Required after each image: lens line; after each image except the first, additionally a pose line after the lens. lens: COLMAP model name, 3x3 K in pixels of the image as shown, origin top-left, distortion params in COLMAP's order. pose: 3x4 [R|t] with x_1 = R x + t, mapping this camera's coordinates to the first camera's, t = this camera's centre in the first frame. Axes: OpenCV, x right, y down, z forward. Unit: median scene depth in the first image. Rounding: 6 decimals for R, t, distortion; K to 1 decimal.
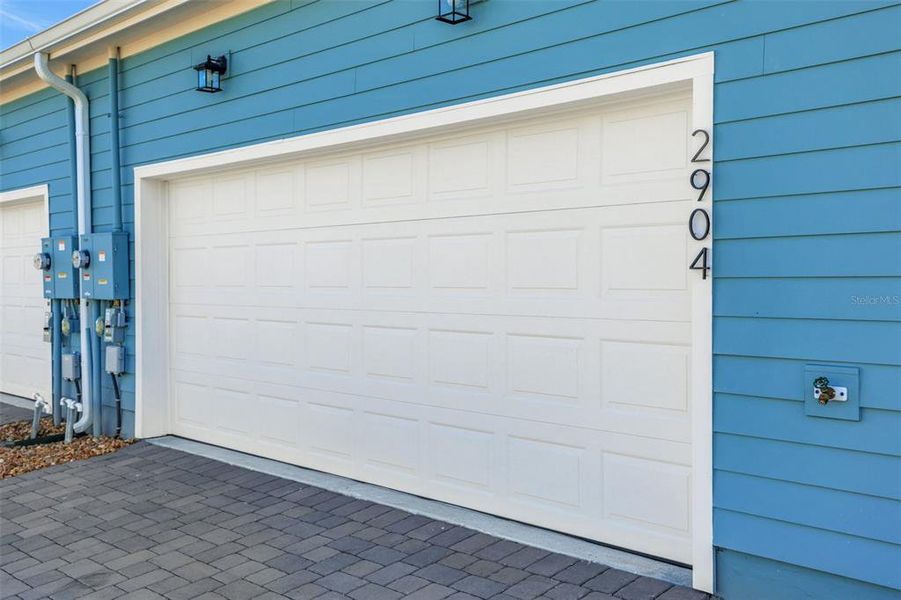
lens RADIAL K [[877.3, 0, 450.5], [0, 877.3, 300.0], [0, 0, 1]] dist [-0.003911, -0.001658]
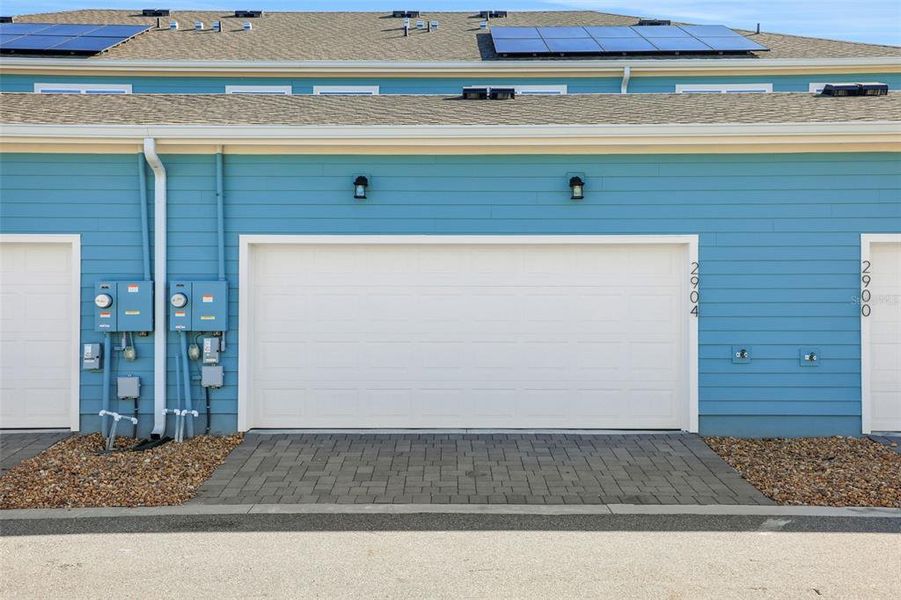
lens RADIAL K [[877.3, 0, 450.5], [0, 877.3, 300.0], [0, 0, 1]] dist [-0.003911, -0.001658]
pose [[0.719275, 0.010735, 0.694643, -2.150386], [0.014522, 0.999430, -0.030482, -0.004262], [-0.694574, 0.032012, 0.718709, -0.433399]]
